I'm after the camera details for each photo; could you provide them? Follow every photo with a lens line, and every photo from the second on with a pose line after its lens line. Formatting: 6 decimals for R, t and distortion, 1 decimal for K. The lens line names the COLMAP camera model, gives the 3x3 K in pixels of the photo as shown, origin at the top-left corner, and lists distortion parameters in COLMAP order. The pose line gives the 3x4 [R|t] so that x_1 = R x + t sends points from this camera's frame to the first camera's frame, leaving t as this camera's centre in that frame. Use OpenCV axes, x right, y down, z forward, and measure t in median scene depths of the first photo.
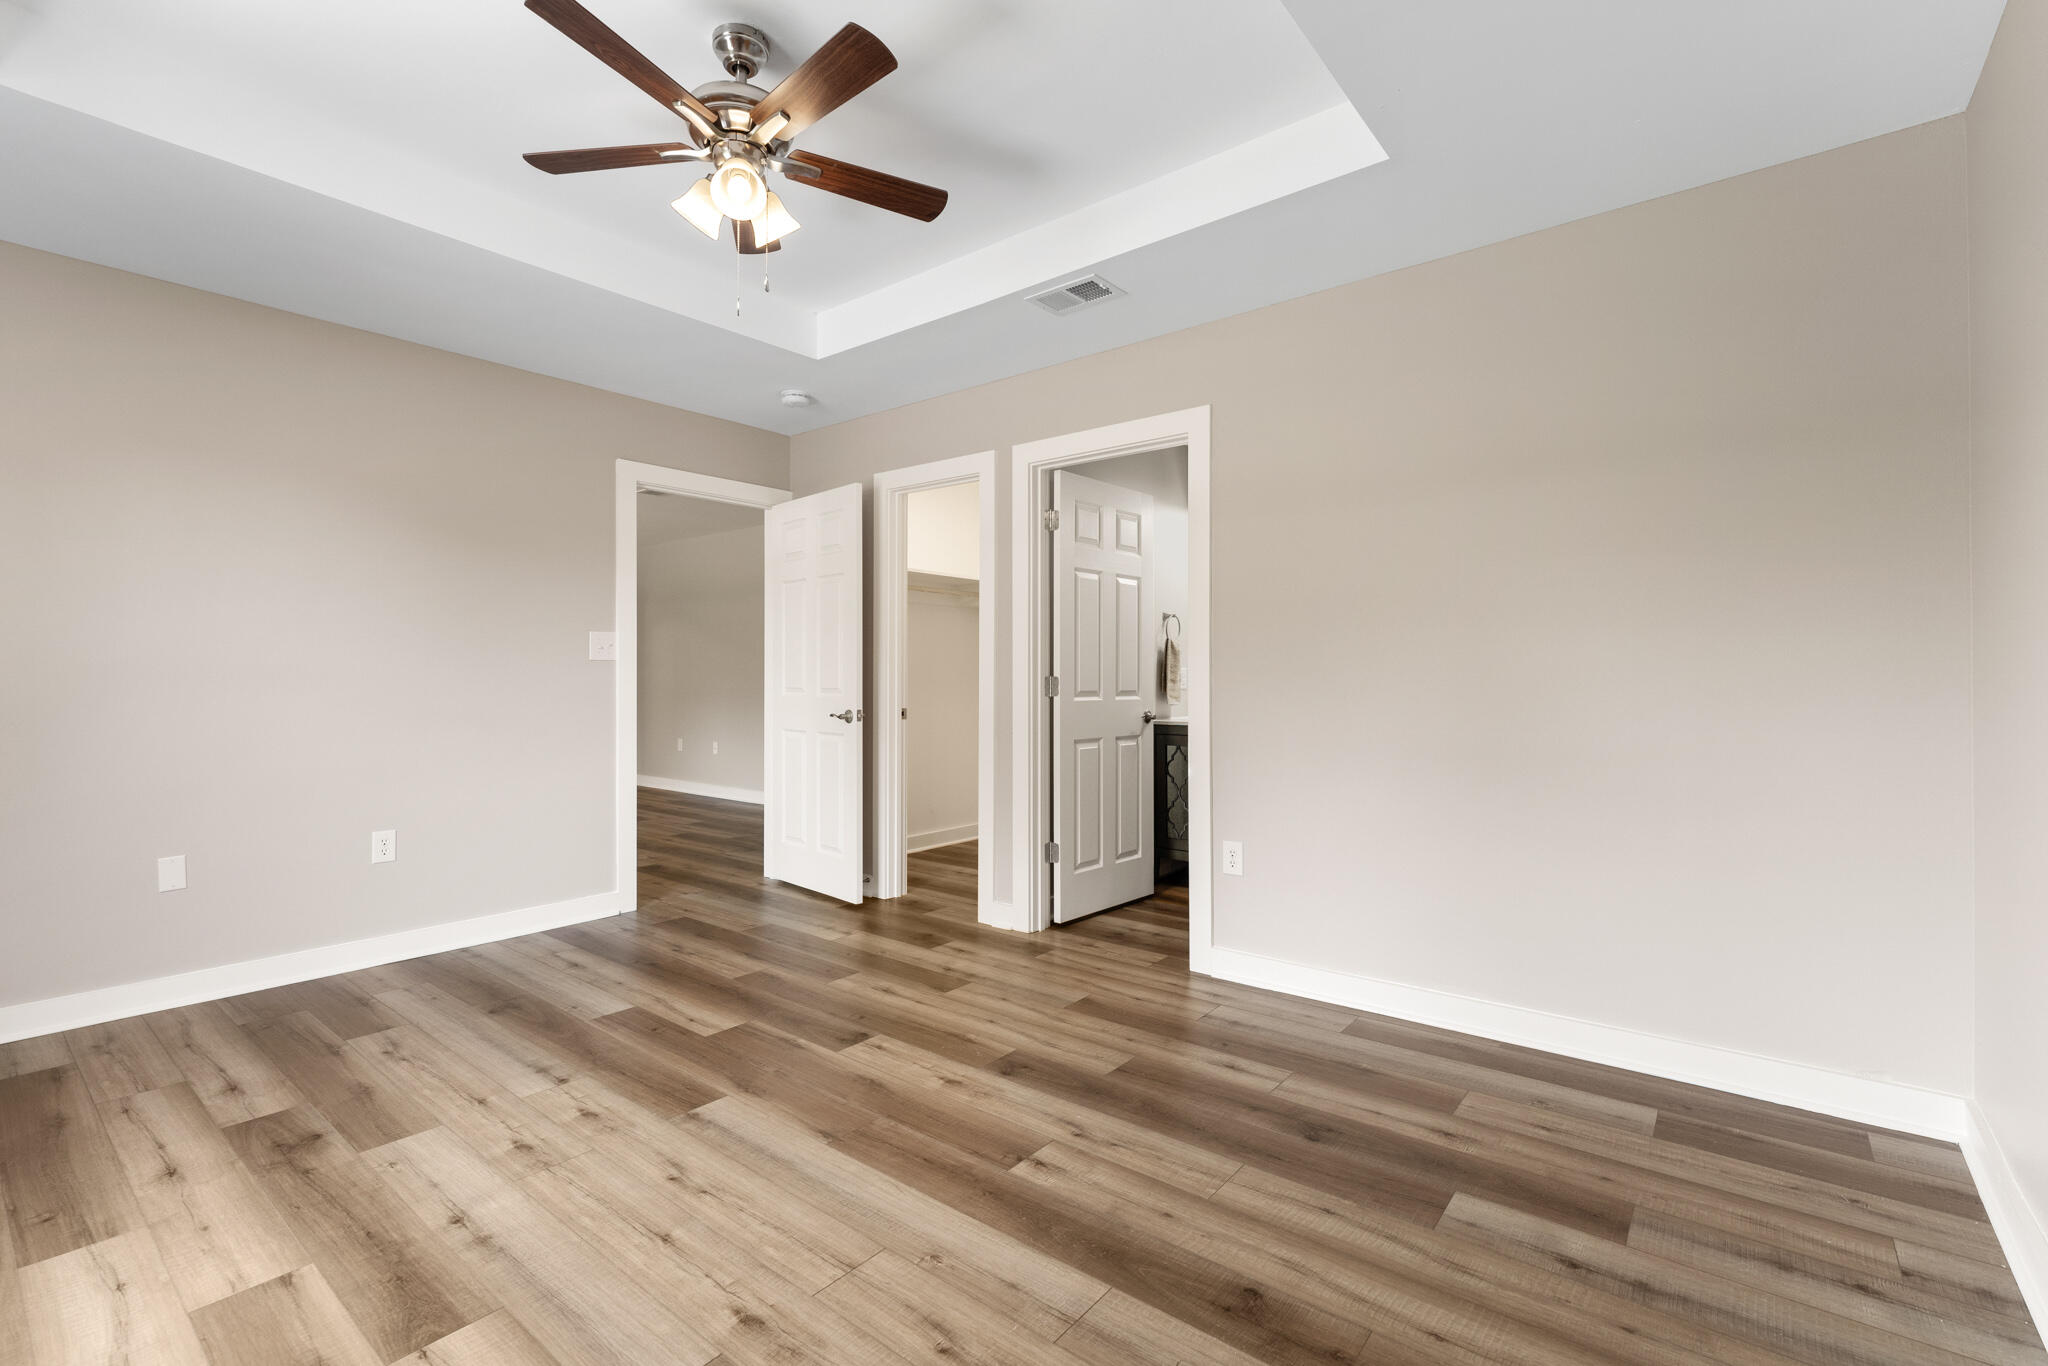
lens RADIAL K [[931.3, 0, 1019.5], [0, 931.3, 685.7], [0, 0, 1]] dist [0.001987, 0.000299]
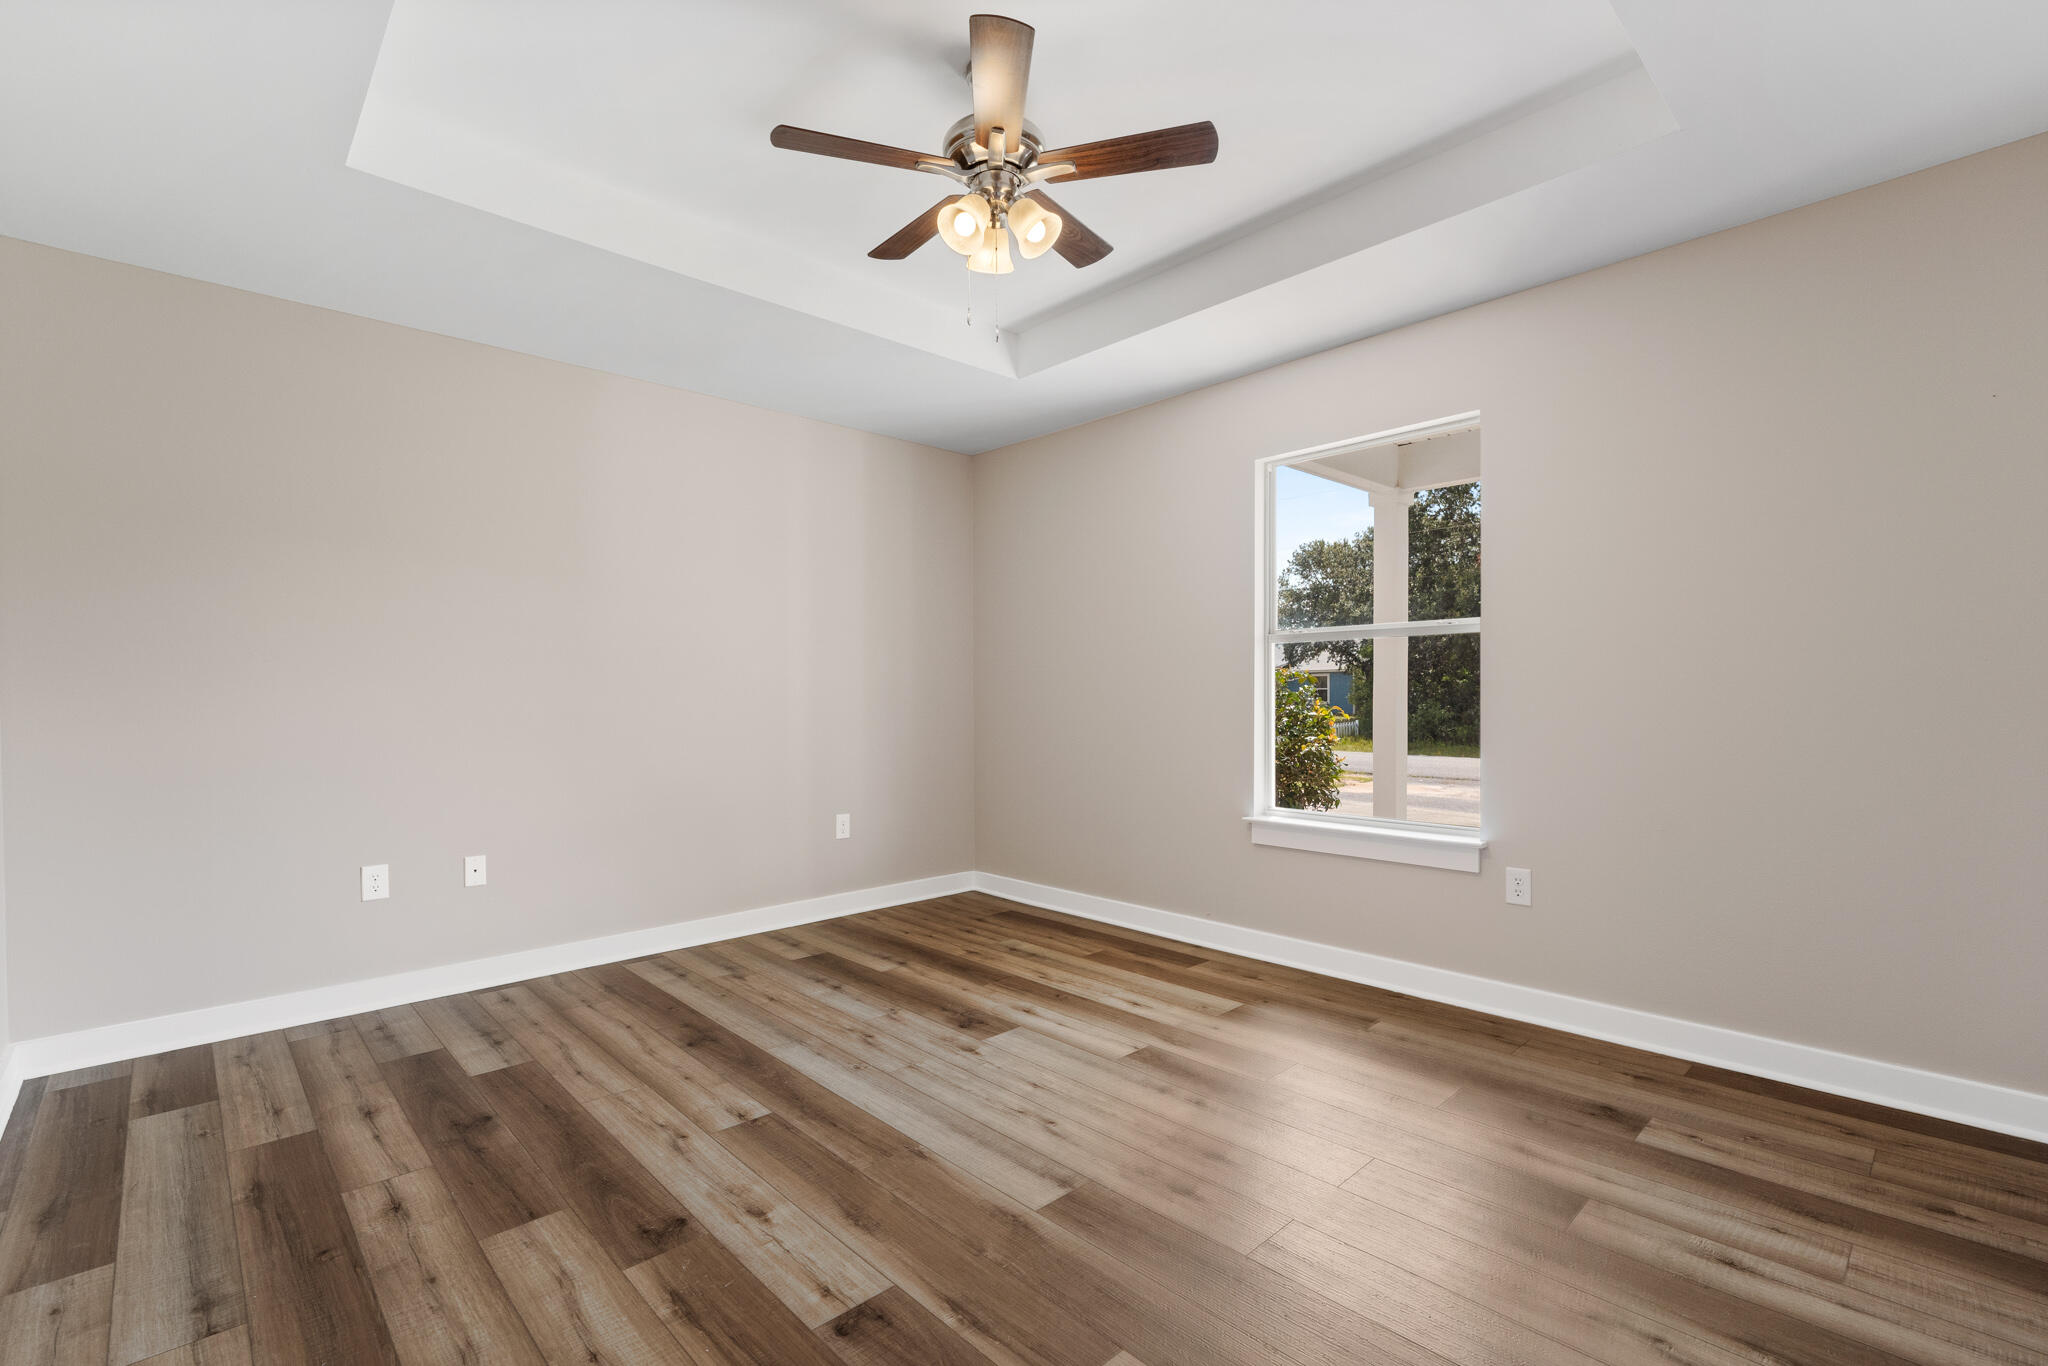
lens RADIAL K [[931.3, 0, 1021.2], [0, 931.3, 689.9], [0, 0, 1]] dist [0.001987, 0.000299]
pose [[-0.991247, 0.009413, 0.131686, -0.470041], [0.009802, 0.999949, 0.002308, -0.014990], [-0.131657, 0.003578, -0.991289, 2.057938]]
